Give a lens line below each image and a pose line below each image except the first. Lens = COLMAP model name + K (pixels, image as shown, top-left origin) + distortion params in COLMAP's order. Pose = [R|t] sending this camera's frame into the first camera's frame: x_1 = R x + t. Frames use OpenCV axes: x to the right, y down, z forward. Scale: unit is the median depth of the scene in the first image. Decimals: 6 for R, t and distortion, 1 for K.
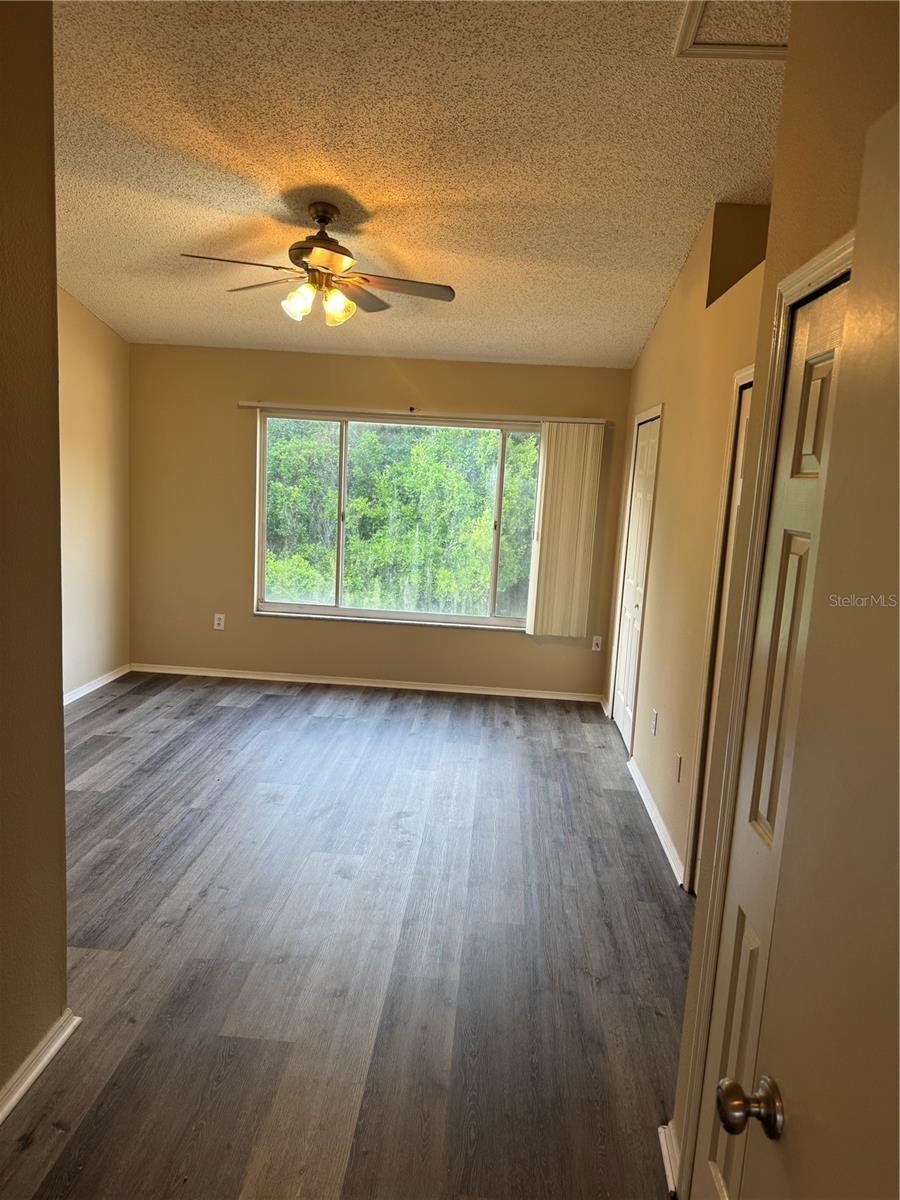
lens RADIAL K [[856.3, 0, 454.9], [0, 856.3, 608.1], [0, 0, 1]] dist [0.052462, -0.061632]
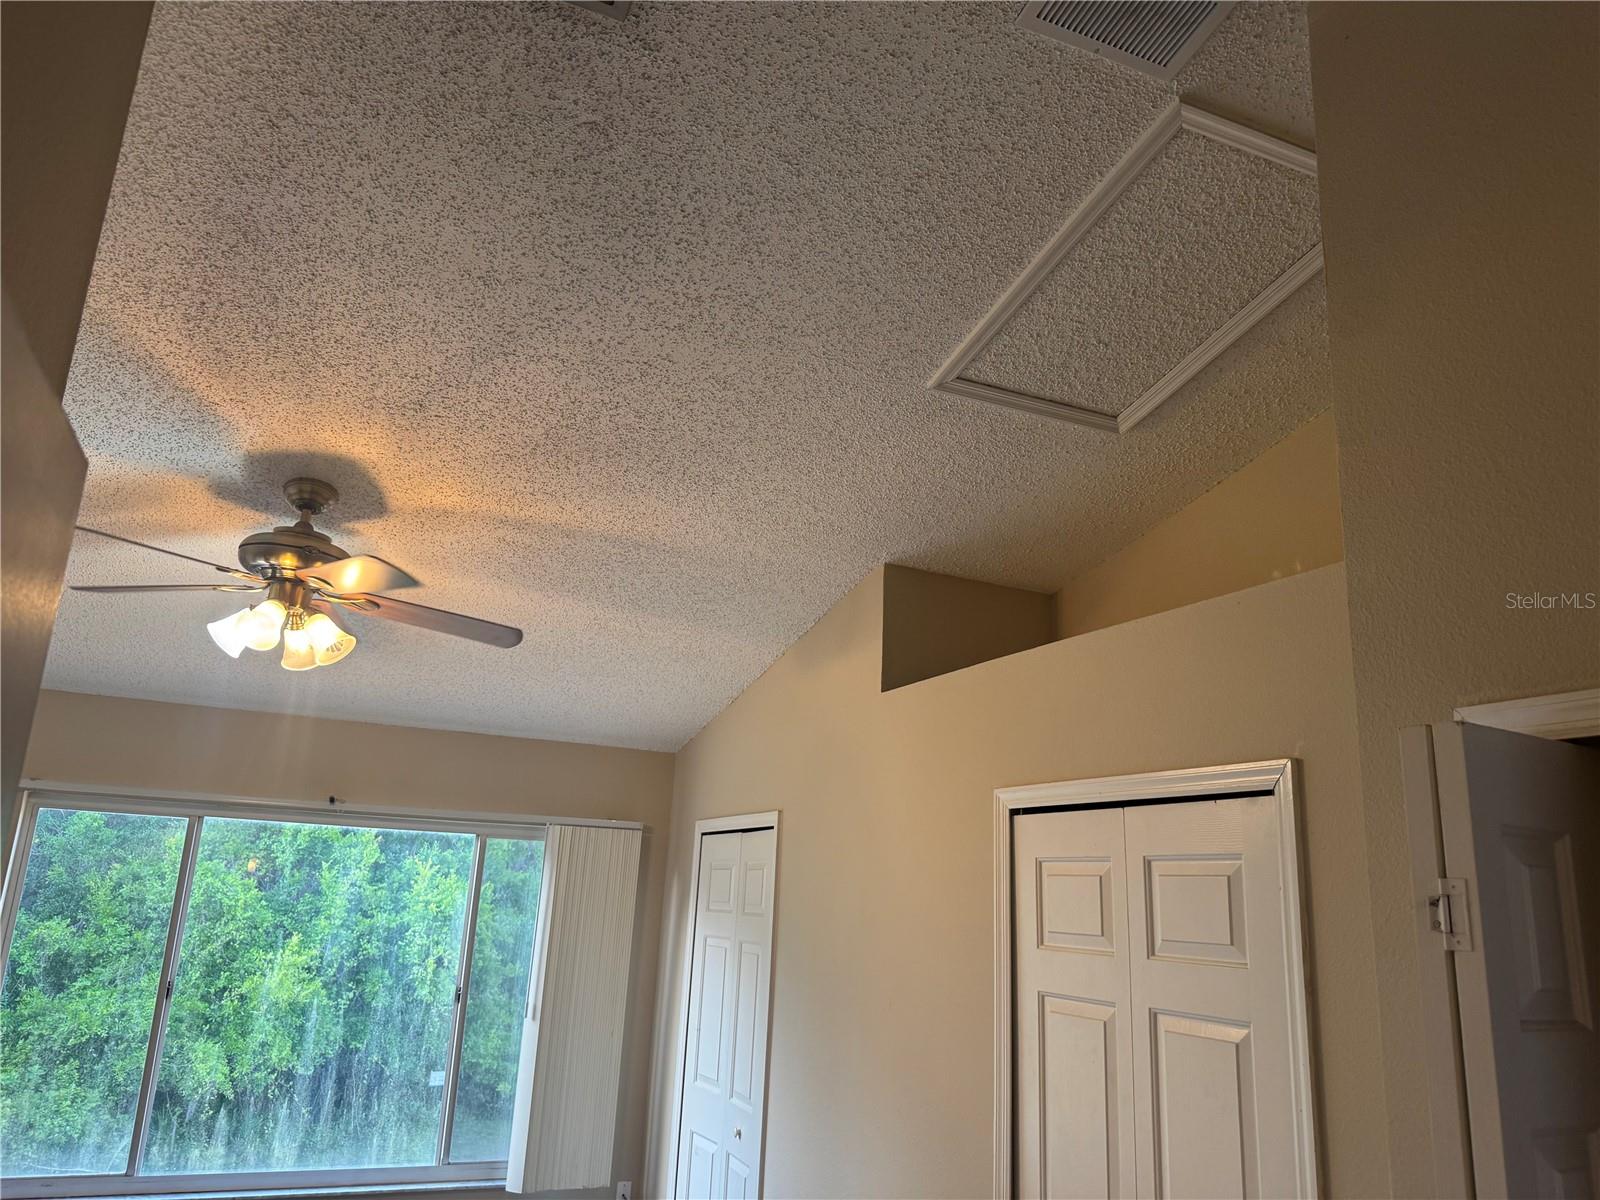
lens RADIAL K [[1141.7, 0, 787.1], [0, 1141.7, 614.4], [0, 0, 1]] dist [0.052462, -0.061632]
pose [[0.887313, 0.105586, 0.448918, -0.207045], [0.064809, 0.935228, -0.348065, -0.075973], [-0.456591, 0.337936, 0.822997, 0.209970]]
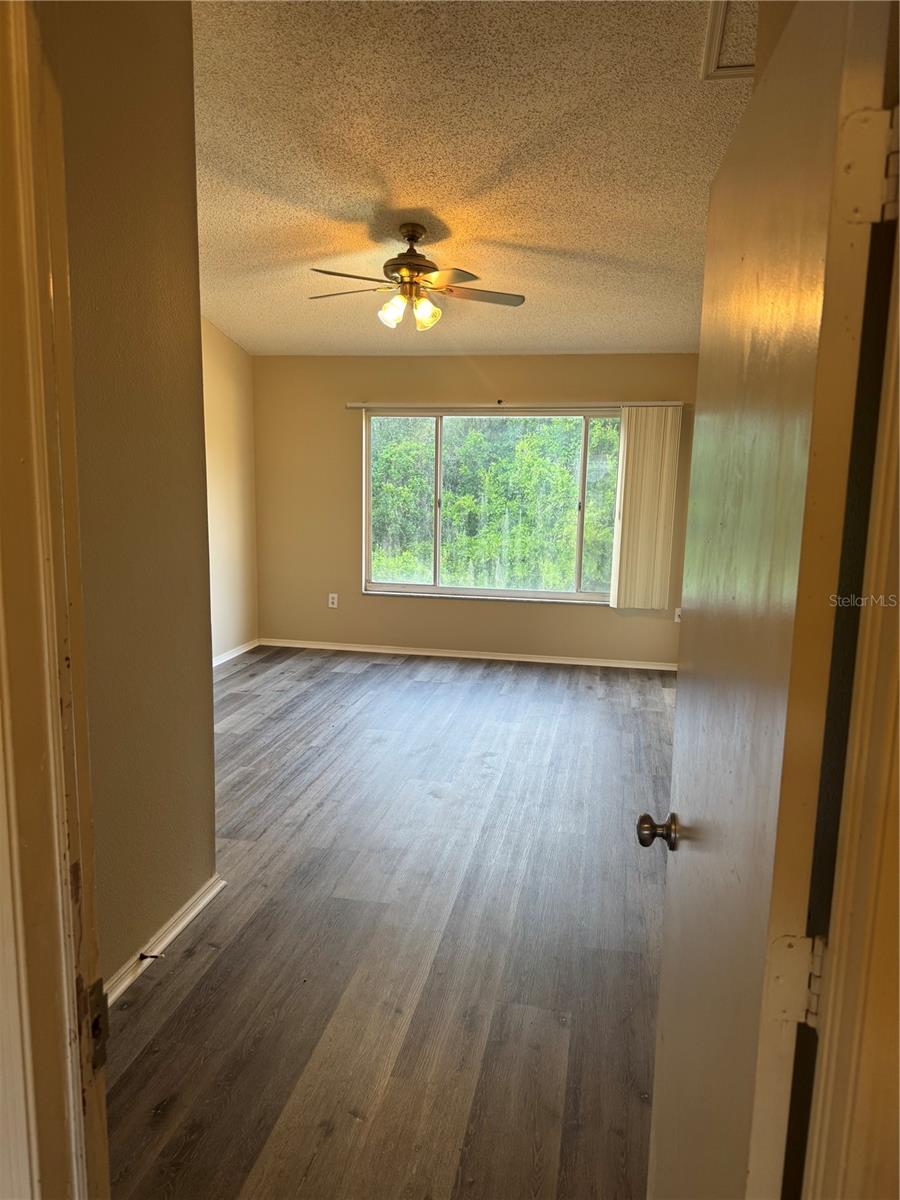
lens RADIAL K [[856.3, 0, 455.9], [0, 856.3, 618.4], [0, 0, 1]] dist [0.052462, -0.061632]
pose [[0.991222, -0.013292, -0.131536, 0.050385], [0.014702, 0.999844, 0.009747, 0.047593], [0.131386, -0.011596, 0.991263, -0.141387]]
